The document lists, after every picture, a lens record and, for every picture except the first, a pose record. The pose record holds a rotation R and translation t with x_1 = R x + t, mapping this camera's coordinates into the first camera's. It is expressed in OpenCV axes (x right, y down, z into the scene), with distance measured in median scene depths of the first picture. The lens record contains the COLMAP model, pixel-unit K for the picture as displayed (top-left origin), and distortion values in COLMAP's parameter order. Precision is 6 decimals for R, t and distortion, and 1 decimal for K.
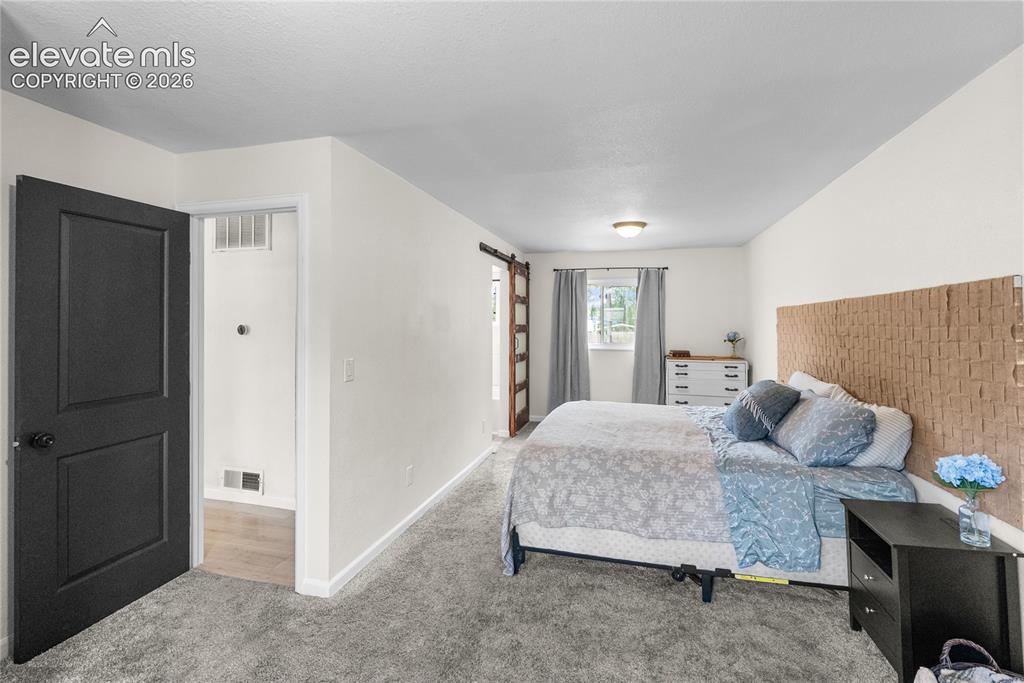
lens RADIAL K [[446.4, 0, 514.2], [0, 446.4, 326.0], [0, 0, 1]] dist [-0.006985, 0.001881]
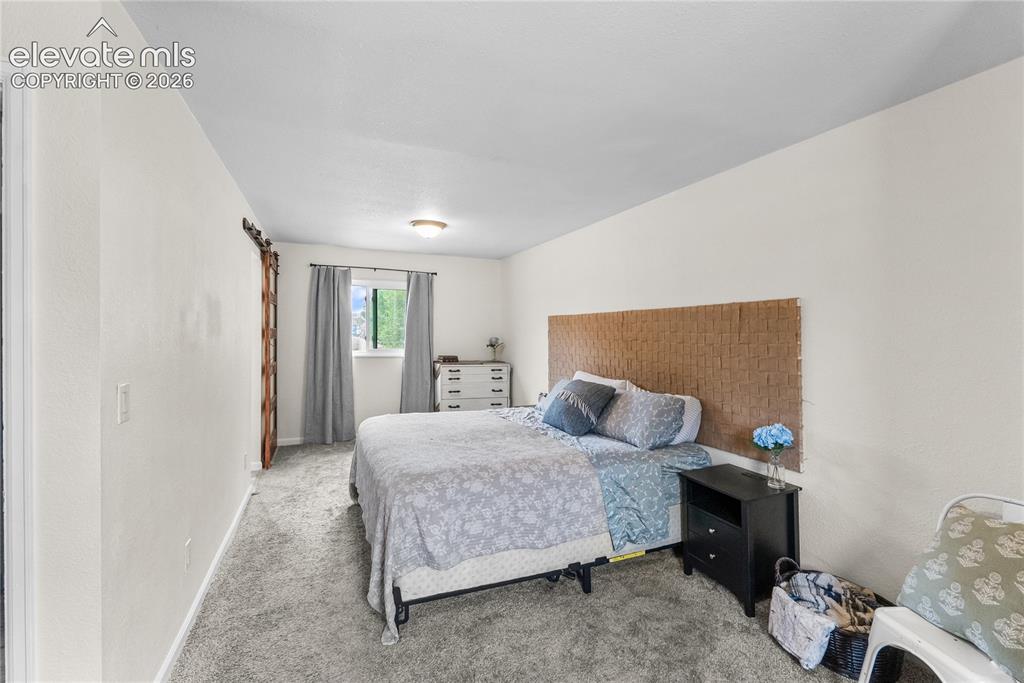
lens RADIAL K [[446.4, 0, 513.2], [0, 446.4, 339.7], [0, 0, 1]] dist [-0.006985, 0.001881]
pose [[0.801567, -0.002042, 0.597901, -0.311607], [-0.007970, 0.999869, 0.014099, 0.006188], [-0.597851, -0.016067, 0.801446, 0.247595]]
